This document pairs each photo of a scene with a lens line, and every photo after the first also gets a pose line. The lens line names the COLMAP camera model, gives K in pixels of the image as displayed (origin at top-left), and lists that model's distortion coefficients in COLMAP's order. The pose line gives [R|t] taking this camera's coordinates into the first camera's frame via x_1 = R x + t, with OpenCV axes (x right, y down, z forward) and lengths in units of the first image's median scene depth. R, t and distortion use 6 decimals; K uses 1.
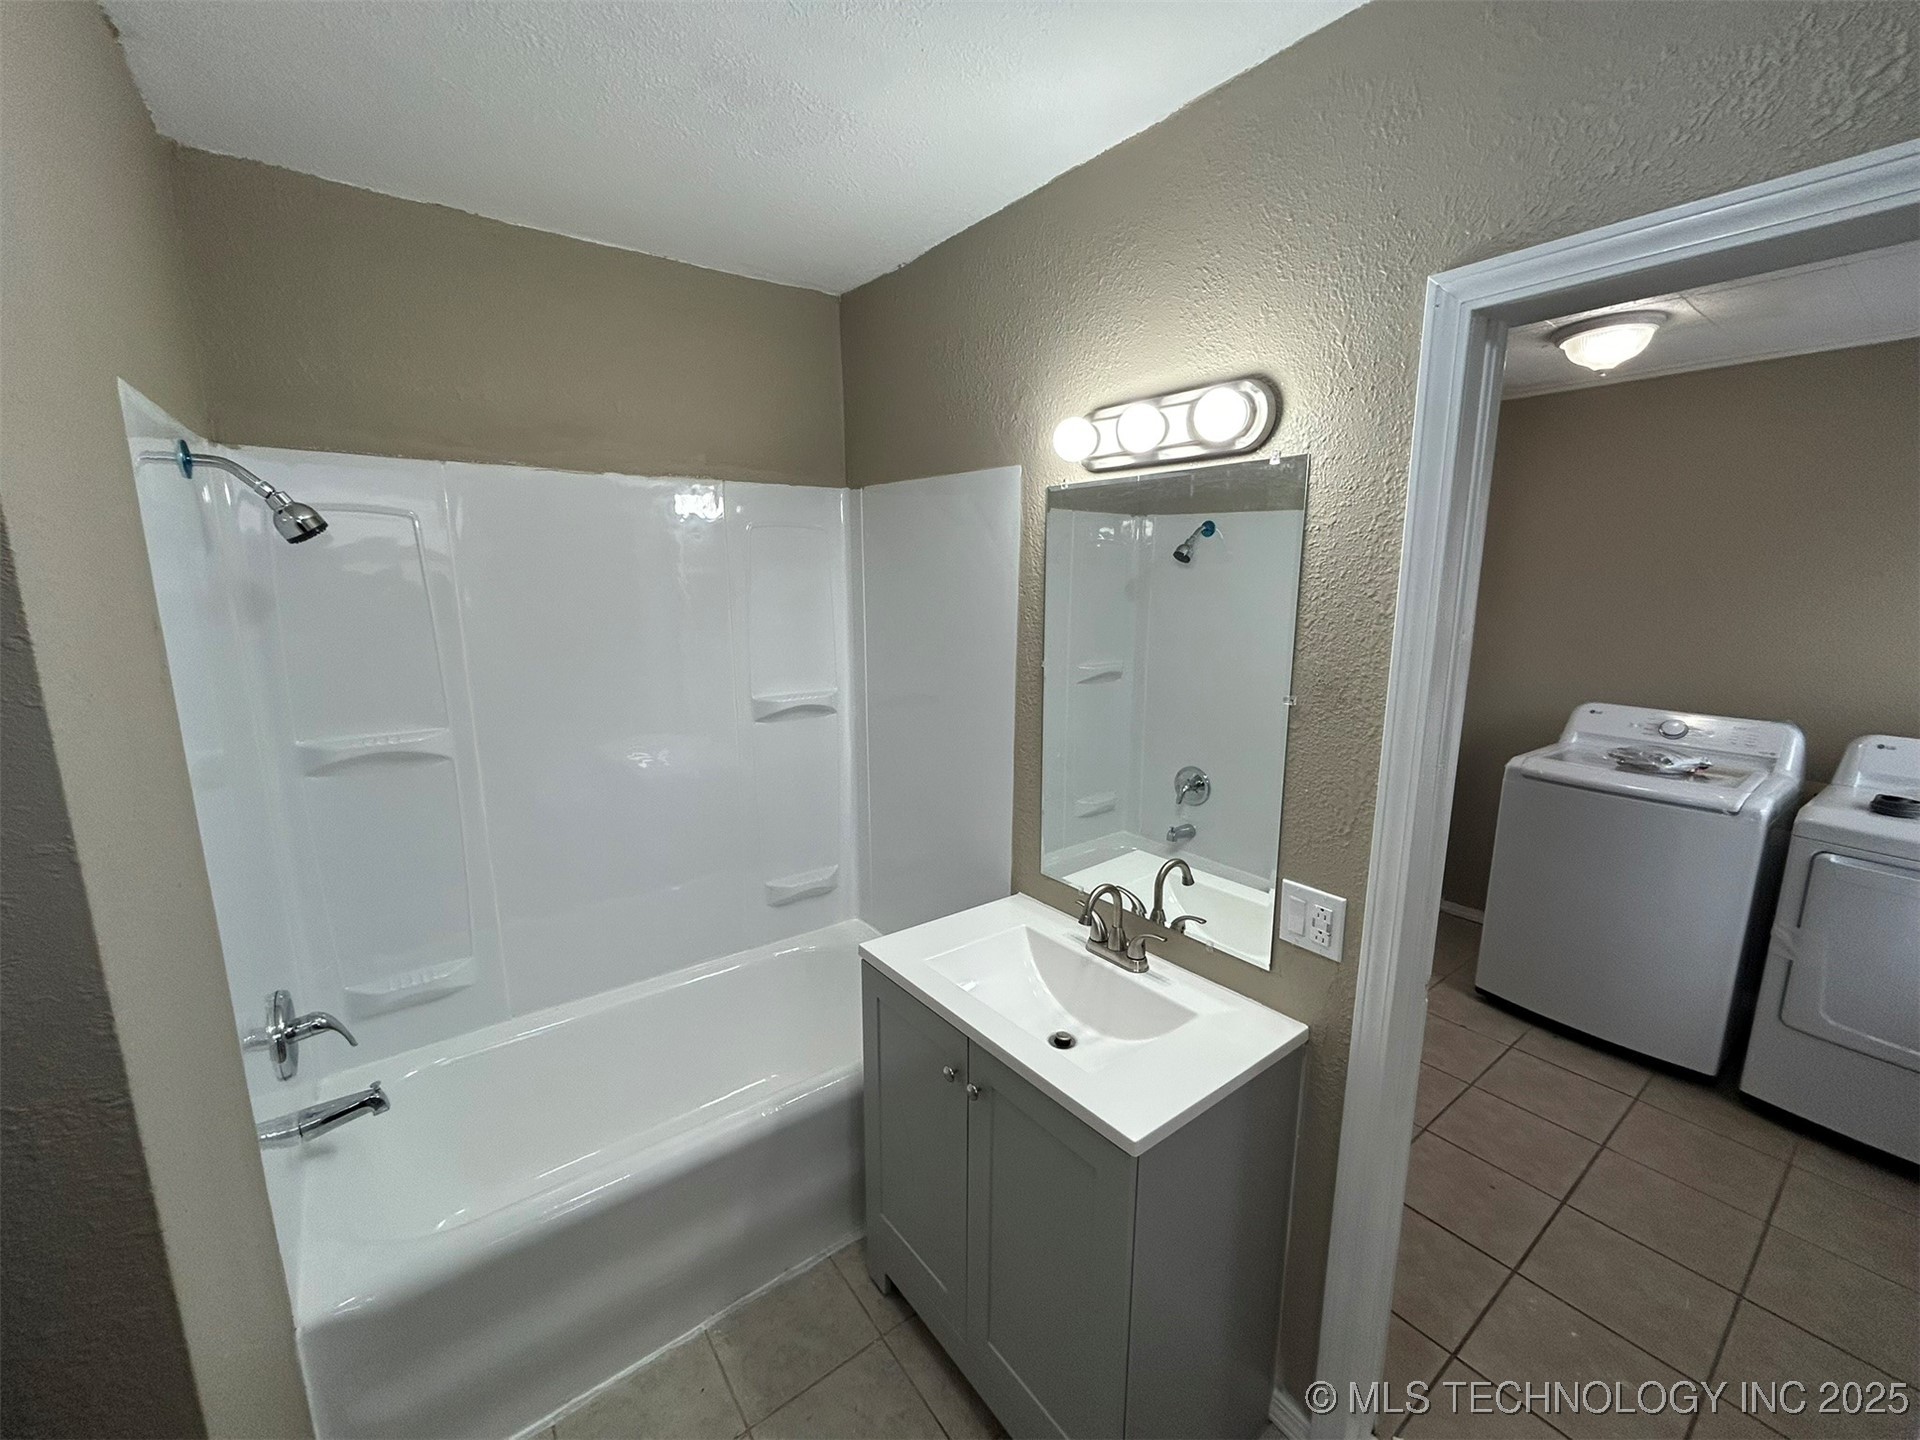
lens RADIAL K [[774.4, 0, 955.9], [0, 774.4, 714.1], [0, 0, 1]] dist [0.001189, 0.000425]
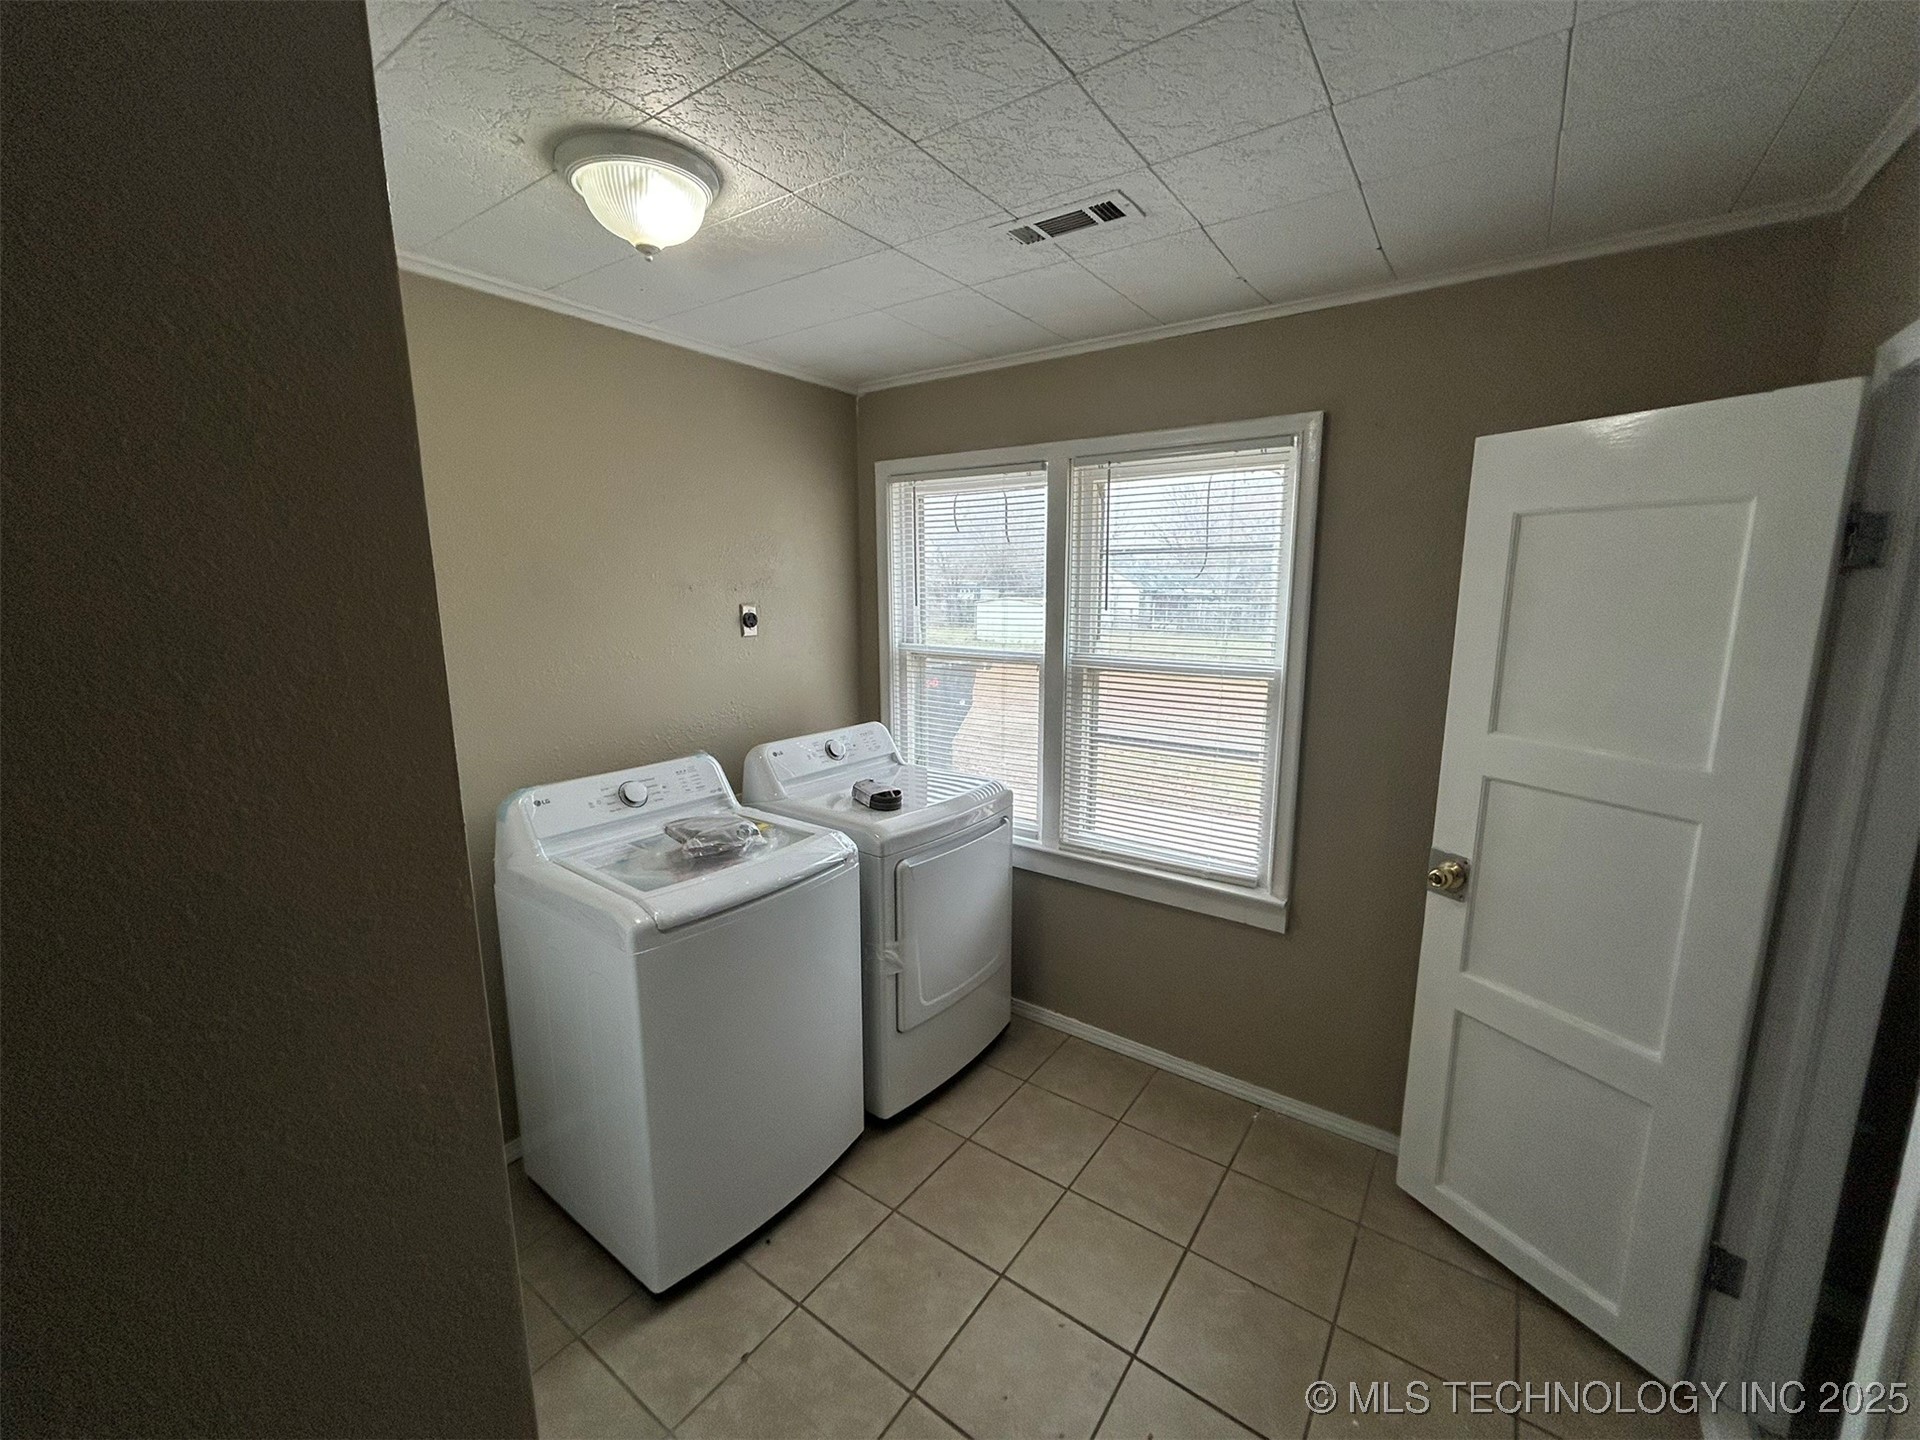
lens RADIAL K [[774.4, 0, 955.9], [0, 774.4, 714.1], [0, 0, 1]] dist [0.001189, 0.000425]
pose [[-0.296689, -0.160776, 0.941343, 0.148241], [0.180612, 0.958490, 0.220629, -0.199189], [-0.937739, 0.235476, -0.255335, 1.035785]]
